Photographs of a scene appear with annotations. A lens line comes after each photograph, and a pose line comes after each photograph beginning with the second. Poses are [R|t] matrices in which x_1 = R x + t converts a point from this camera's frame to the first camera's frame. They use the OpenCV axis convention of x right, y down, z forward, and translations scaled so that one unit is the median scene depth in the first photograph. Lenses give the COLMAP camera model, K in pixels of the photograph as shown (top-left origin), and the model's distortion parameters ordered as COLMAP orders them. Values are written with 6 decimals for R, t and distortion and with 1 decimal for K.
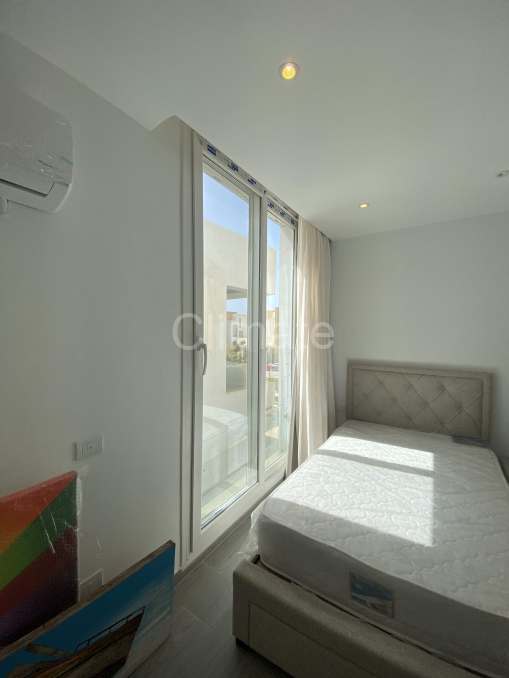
lens RADIAL K [[274.2, 0, 252.2], [0, 274.2, 339.6], [0, 0, 1]] dist [-0.003069, -0.000264]
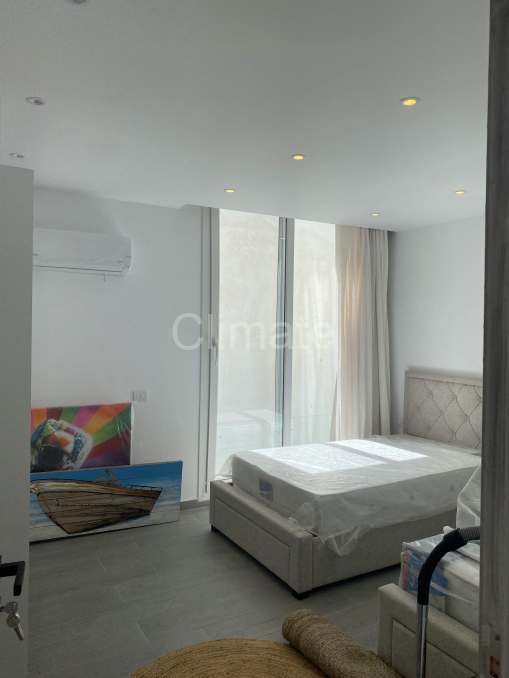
lens RADIAL K [[522.5, 0, 258.0], [0, 522.5, 340.7], [0, 0, 1]] dist [0.032455, -0.027408]
pose [[0.889879, 0.015457, -0.455934, 1.064181], [-0.022577, 0.999693, -0.010174, 0.024600], [0.455637, 0.019347, 0.889955, -1.108956]]
